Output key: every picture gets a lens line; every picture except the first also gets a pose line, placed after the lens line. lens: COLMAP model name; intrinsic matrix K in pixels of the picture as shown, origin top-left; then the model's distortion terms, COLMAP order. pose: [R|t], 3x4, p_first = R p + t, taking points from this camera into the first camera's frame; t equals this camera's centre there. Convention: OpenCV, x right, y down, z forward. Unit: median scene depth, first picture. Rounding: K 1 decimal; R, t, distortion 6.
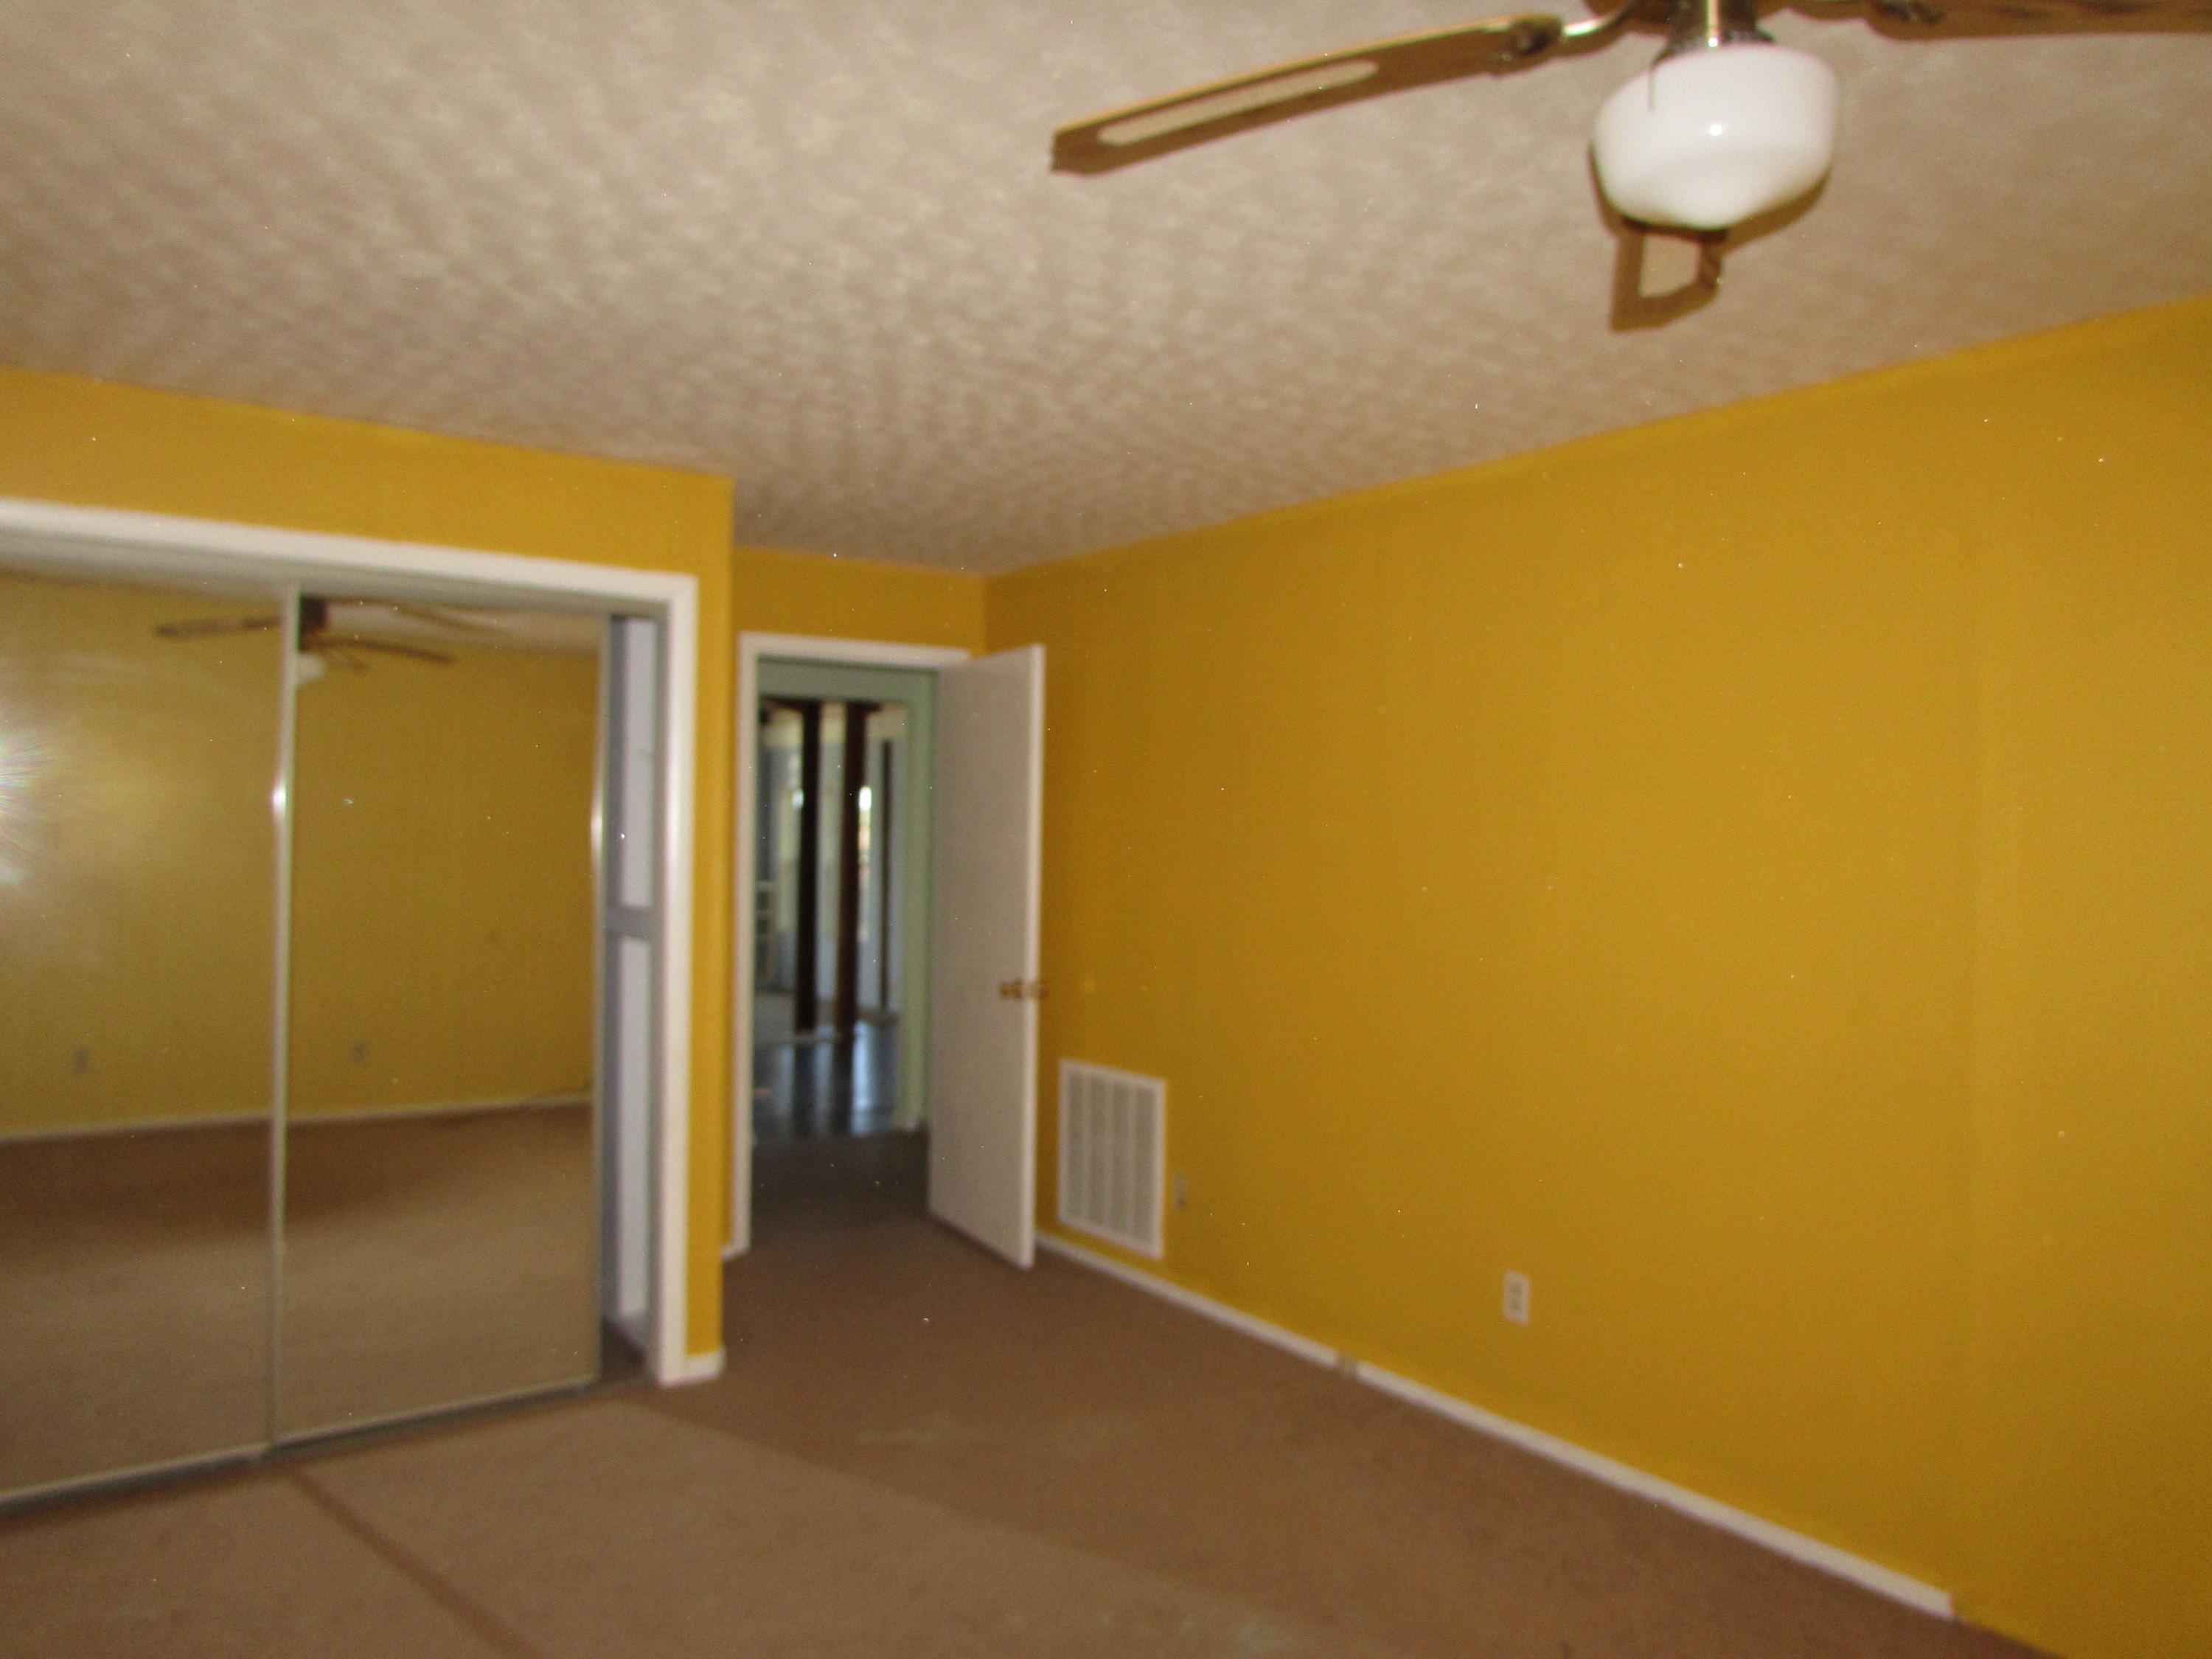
lens RADIAL K [[1560.3, 0, 1101.8], [0, 1560.3, 840.2], [0, 0, 1]] dist [-0.041227, 0.005588]
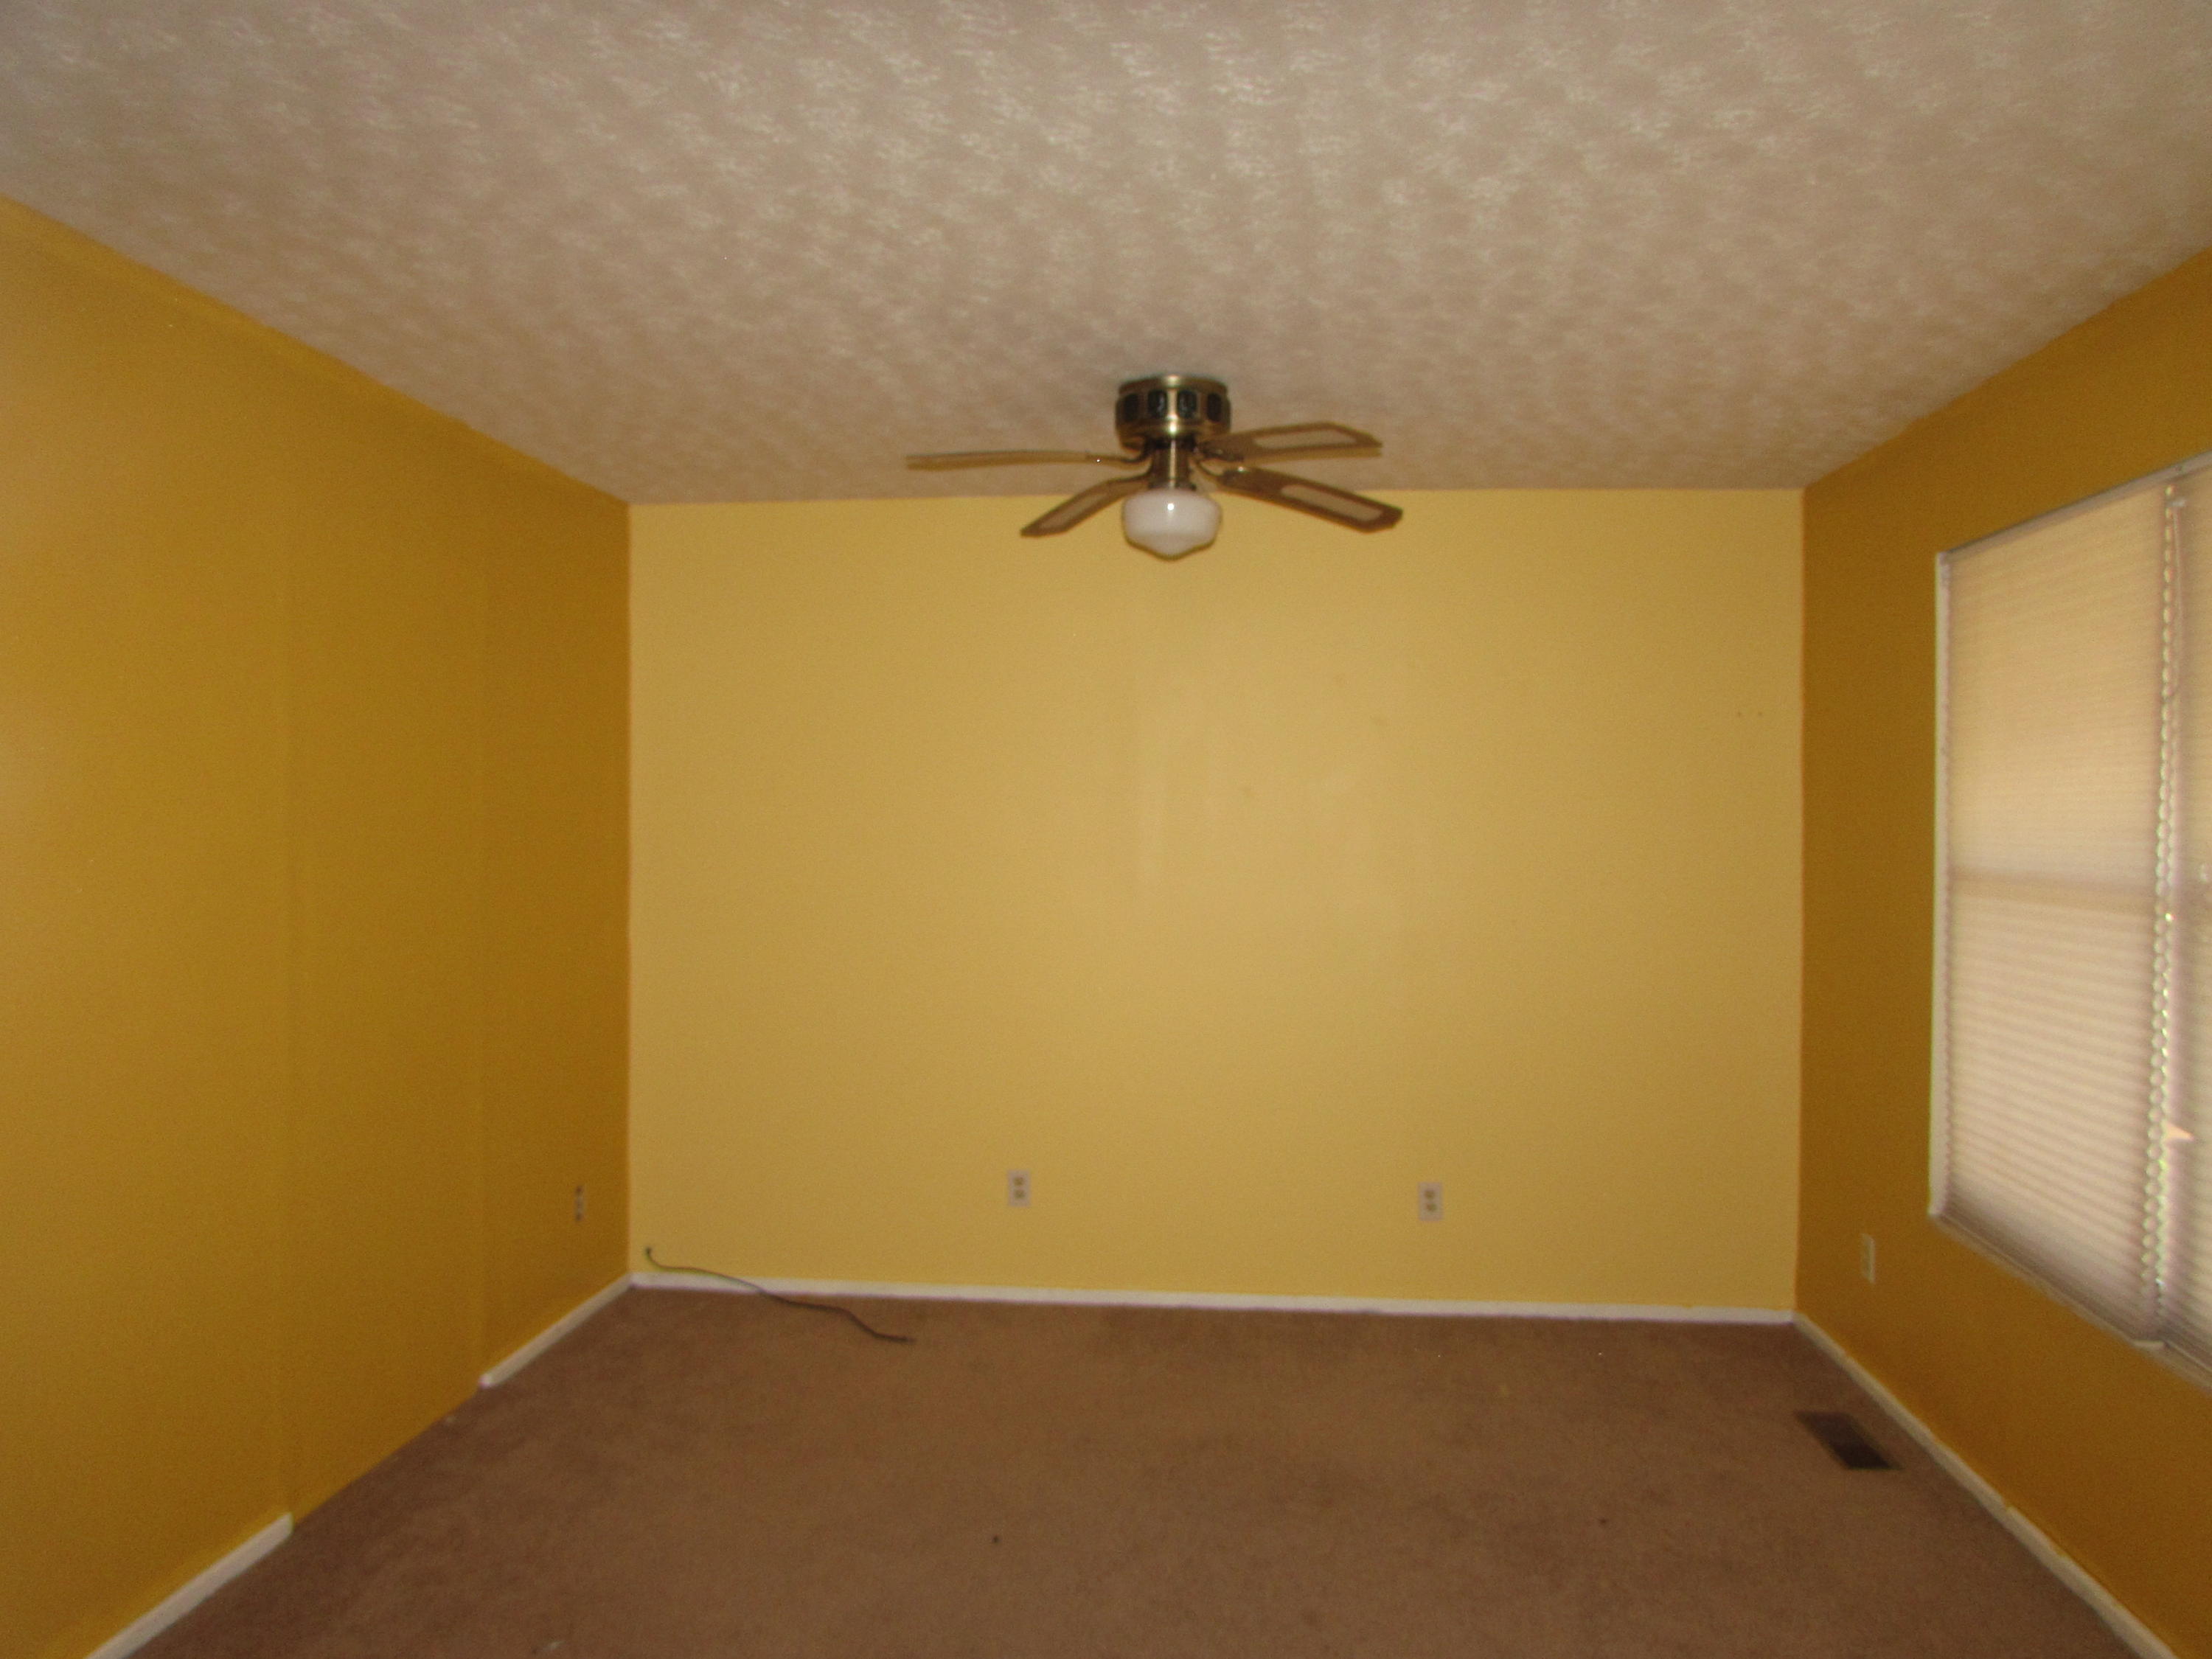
lens RADIAL K [[1560.3, 0, 1101.8], [0, 1560.3, 840.2], [0, 0, 1]] dist [-0.041227, 0.005588]
pose [[-0.753675, -0.028176, 0.656643, -0.800114], [-0.016315, 0.999575, 0.024165, -0.010185], [-0.657045, 0.007499, -0.753814, 2.054396]]
